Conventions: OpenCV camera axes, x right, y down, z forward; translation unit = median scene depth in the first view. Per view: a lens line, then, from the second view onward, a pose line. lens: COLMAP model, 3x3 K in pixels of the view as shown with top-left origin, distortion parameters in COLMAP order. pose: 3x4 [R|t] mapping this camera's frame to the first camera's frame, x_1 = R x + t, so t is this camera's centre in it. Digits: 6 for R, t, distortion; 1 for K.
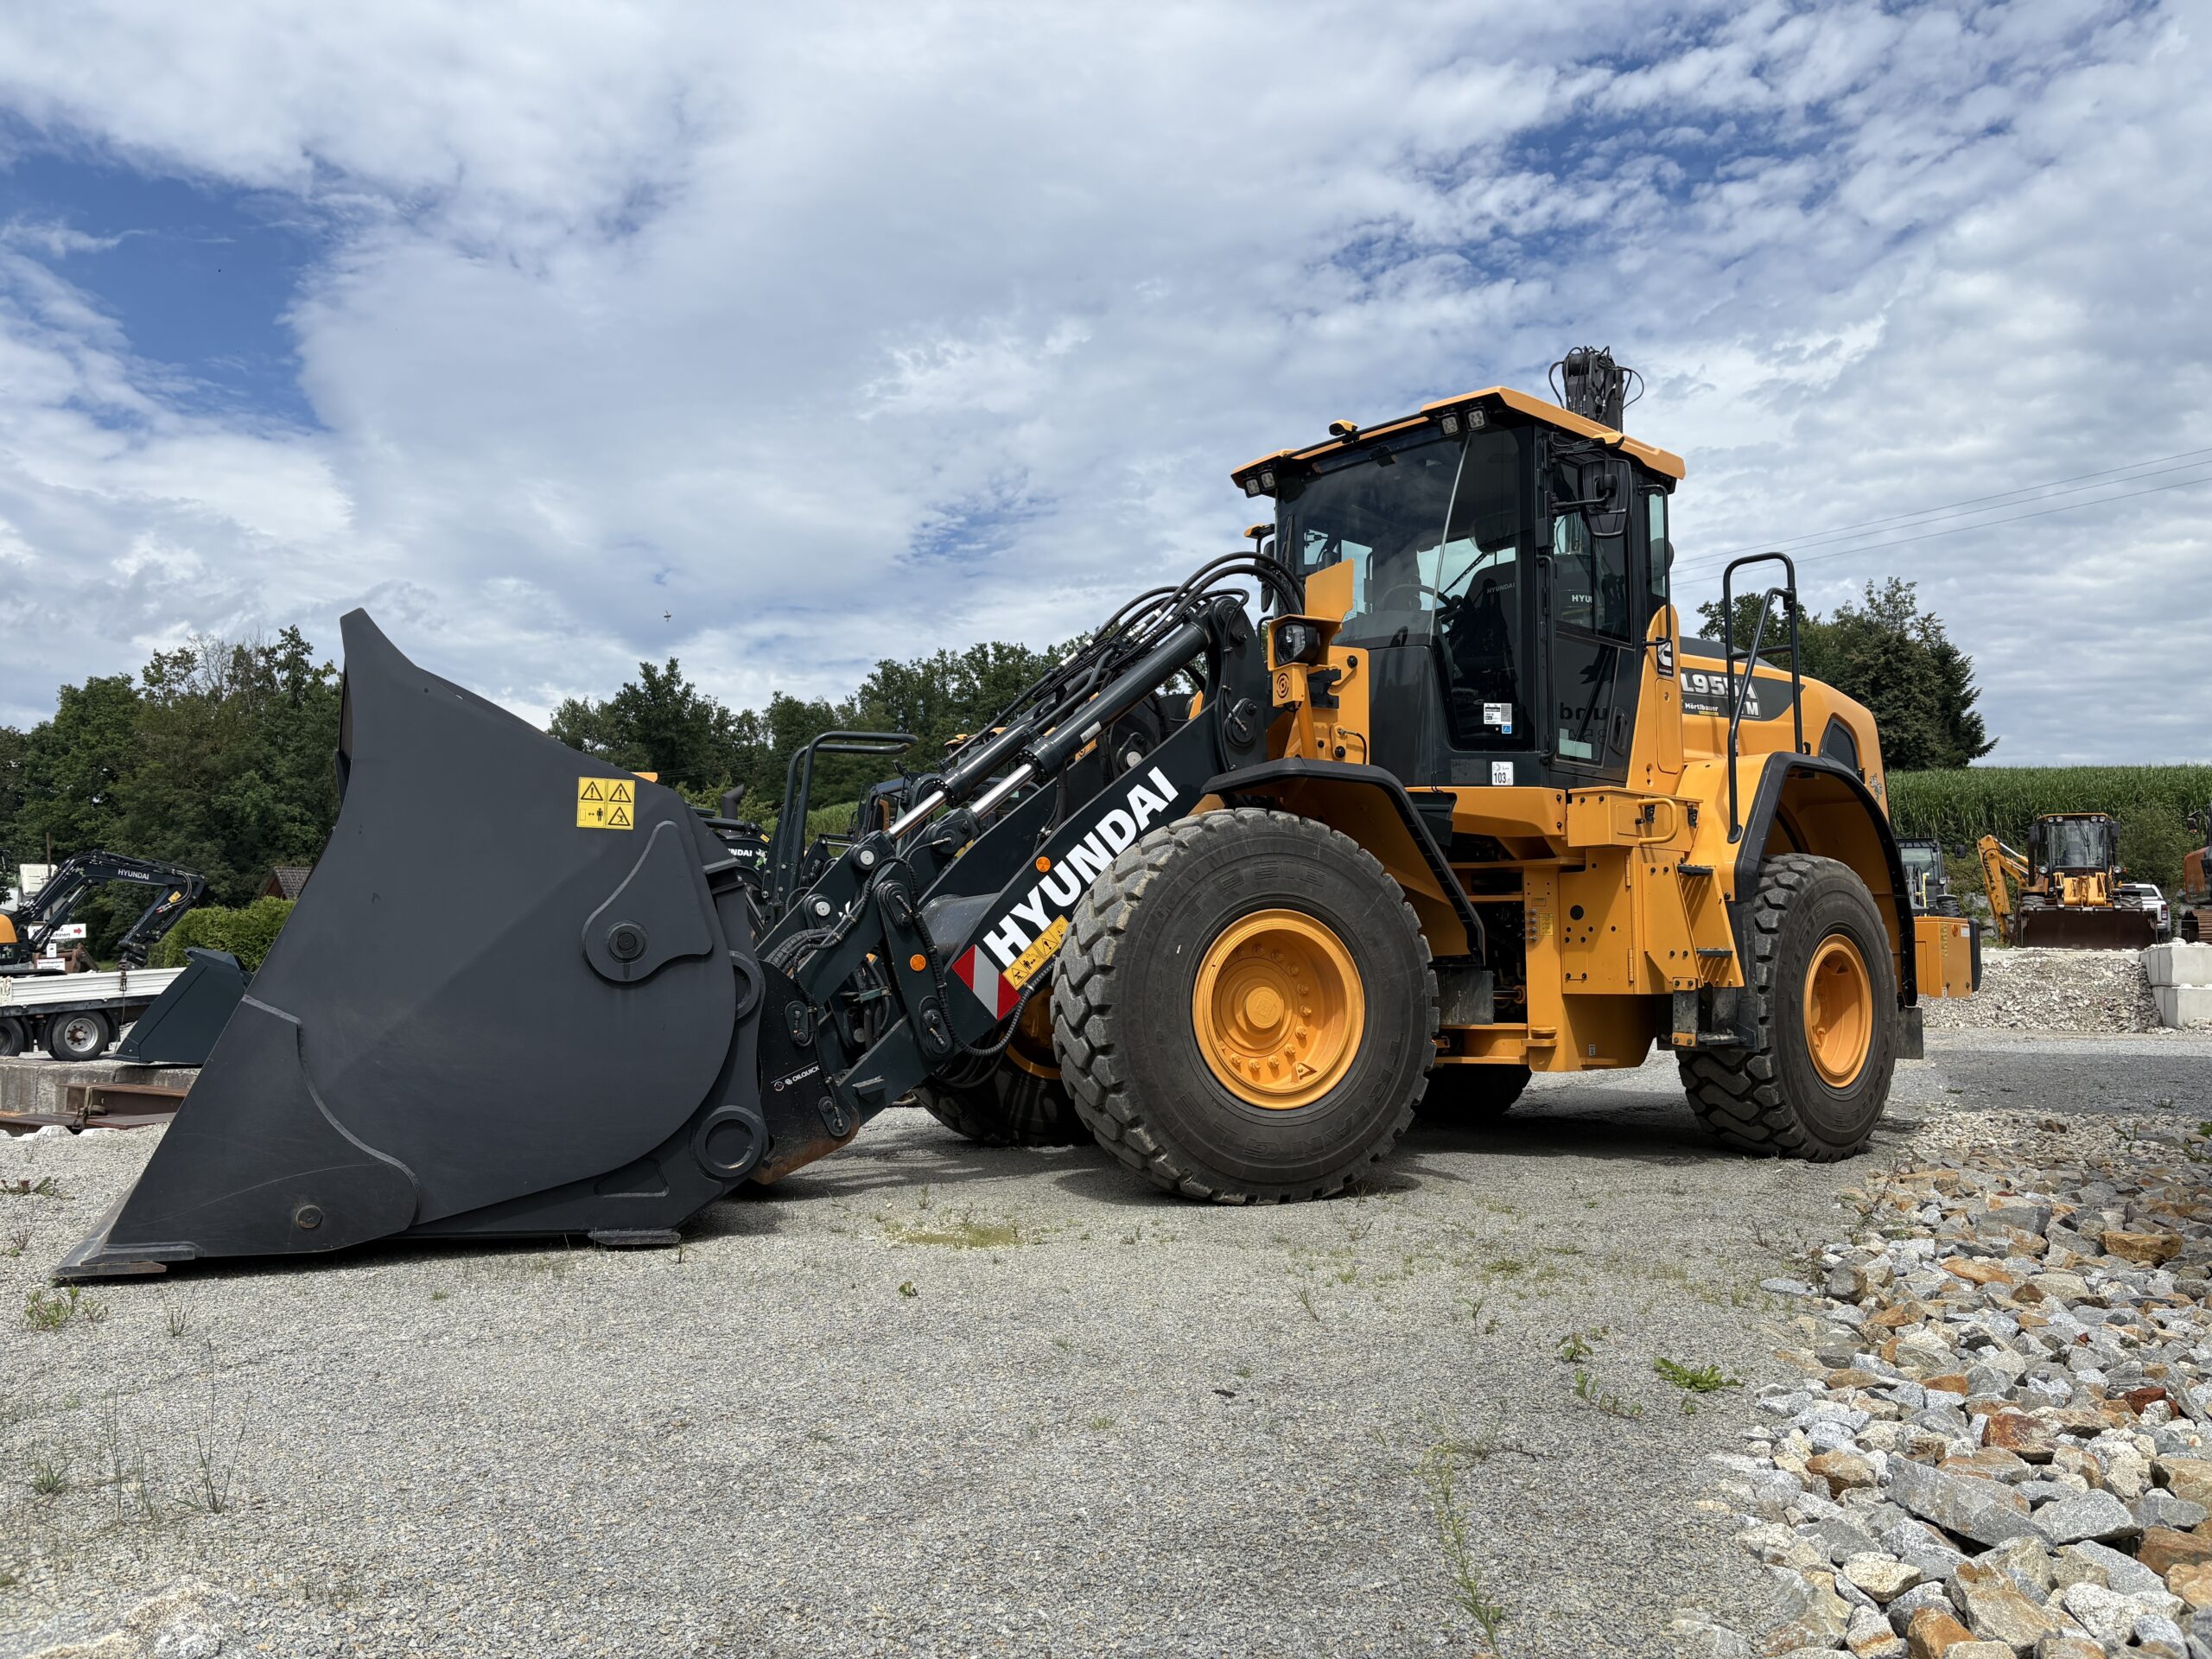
lens RADIAL K [[1706.6, 0, 1109.7], [0, 1706.6, 837.1], [0, 0, 1]] dist [0.026895, 0.001009]
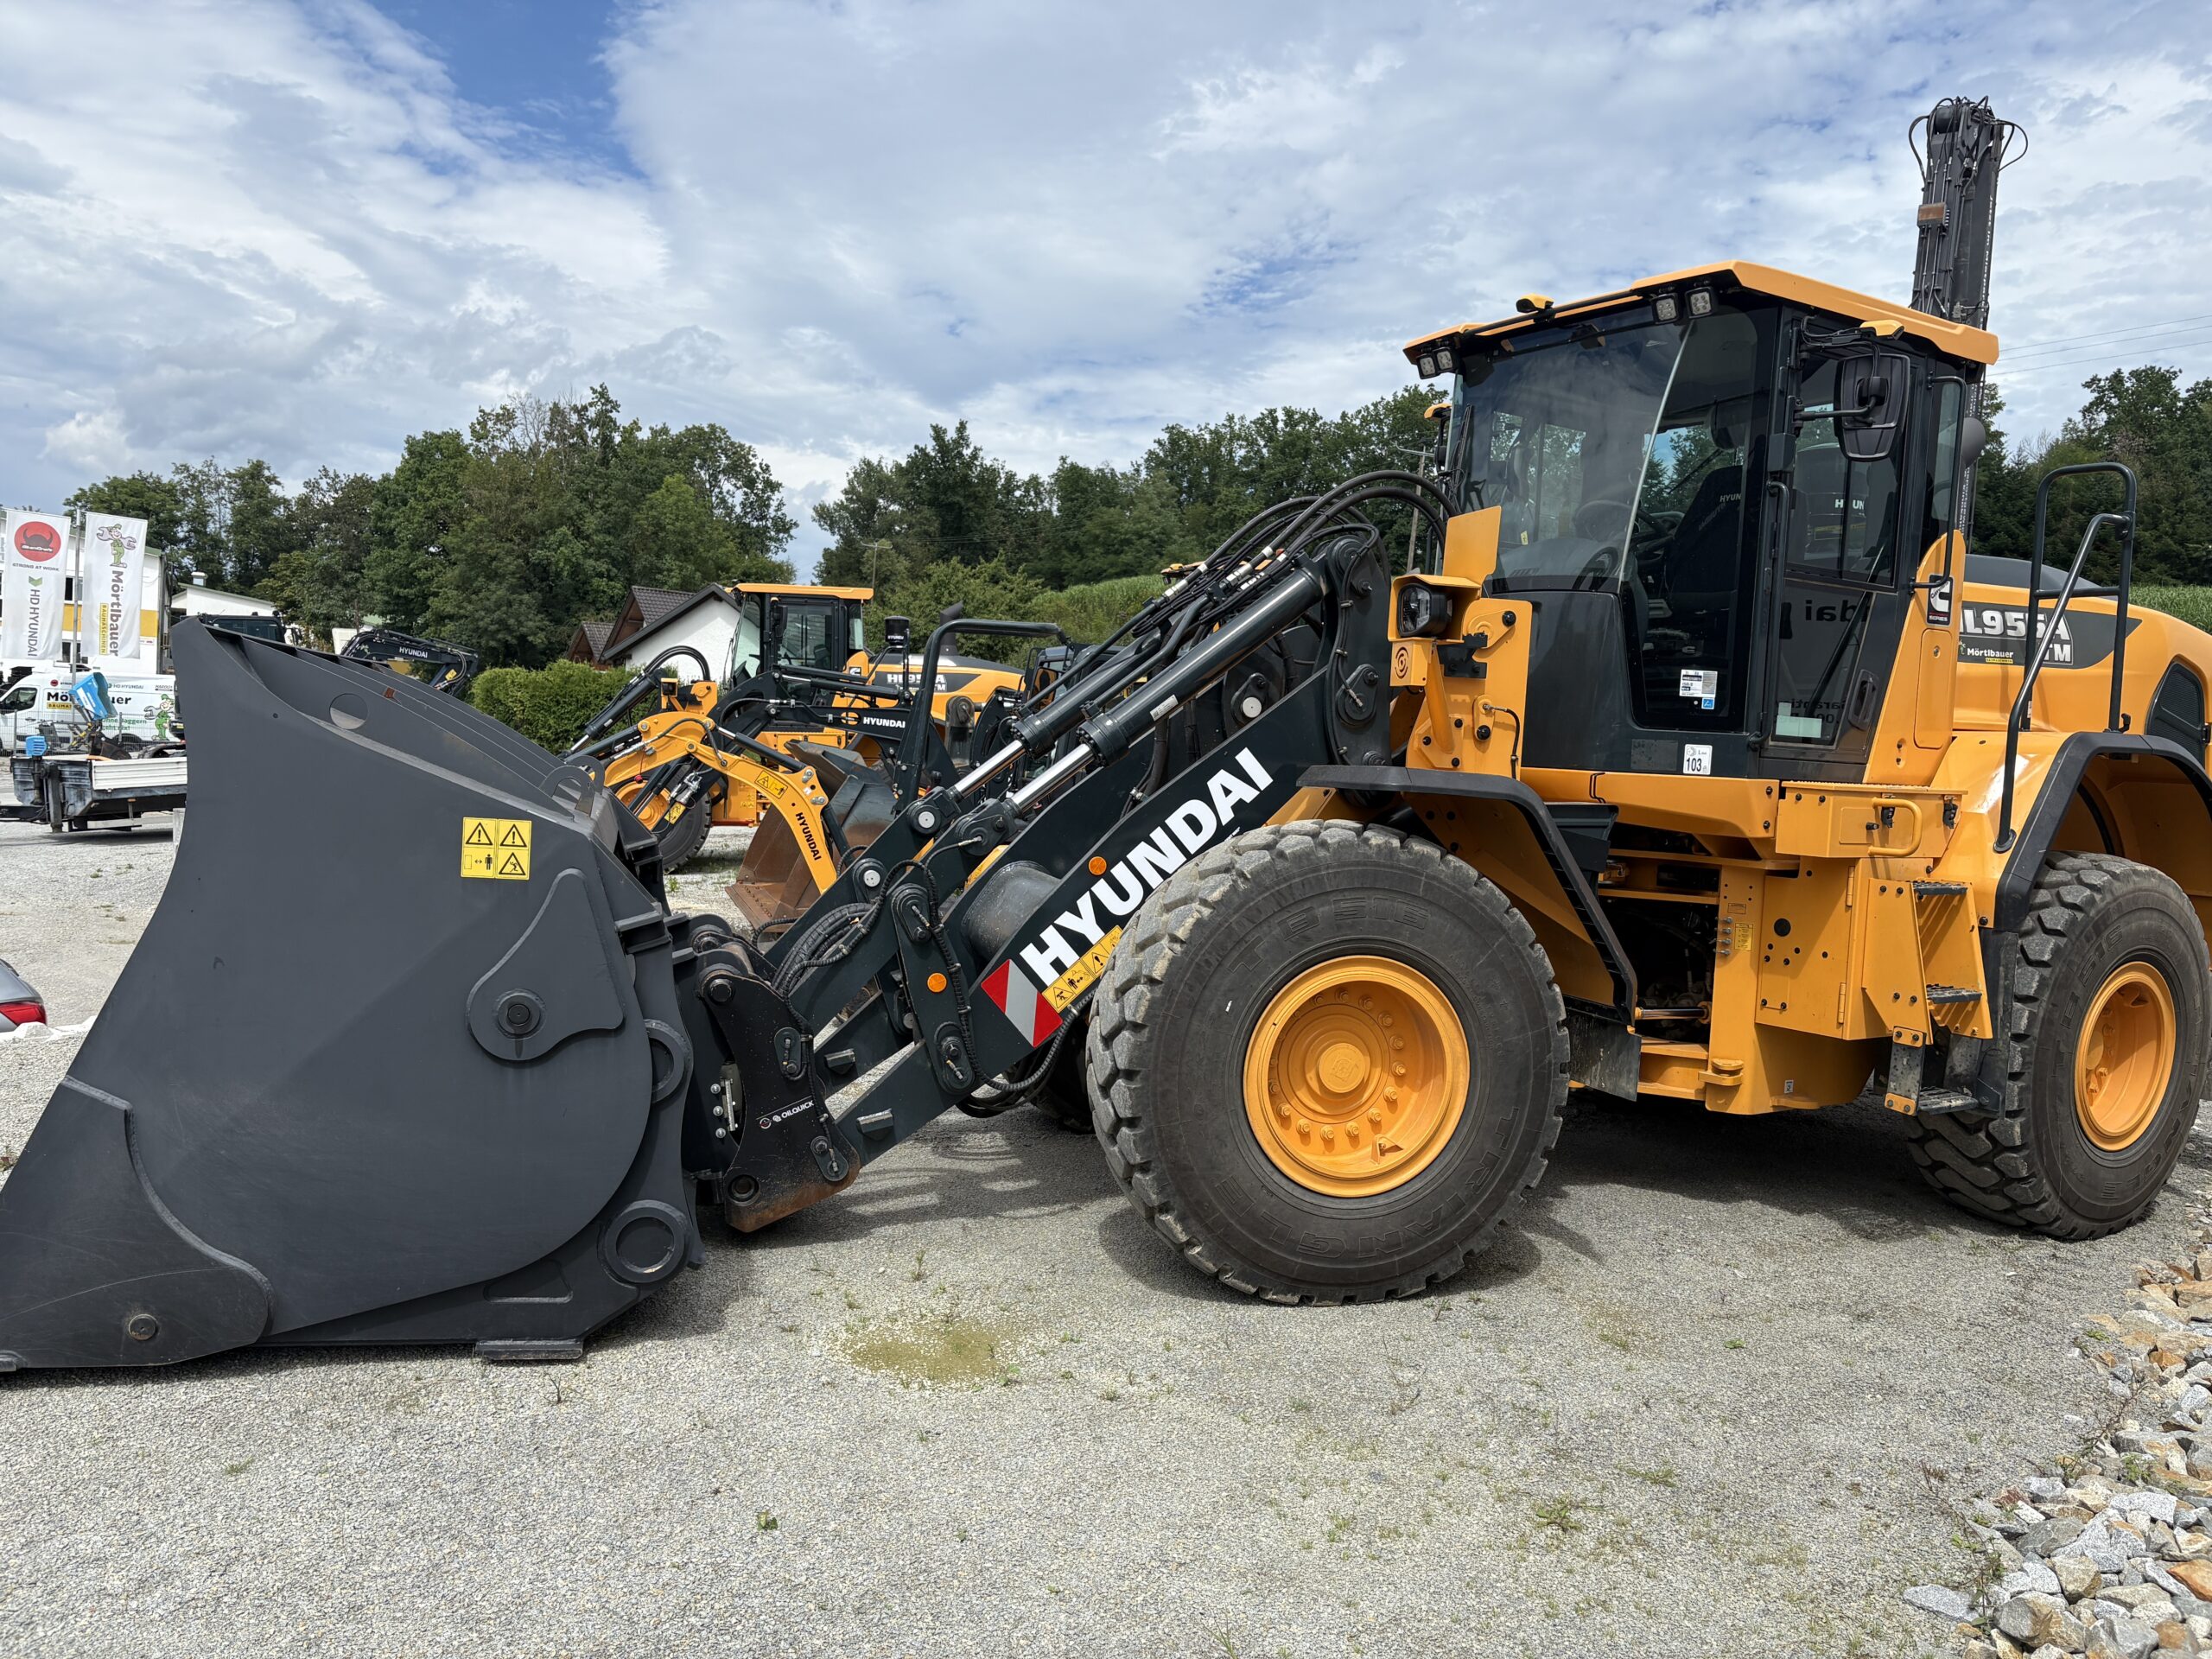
lens RADIAL K [[1708.8, 0, 1093.1], [0, 1708.8, 838.1], [0, 0, 1]] dist [-0.005284, 0.052718]
pose [[0.983288, 0.059955, -0.171902, 0.088563], [-0.035561, 0.989281, 0.141626, -0.100697], [0.178550, -0.133146, 0.974880, 0.157870]]
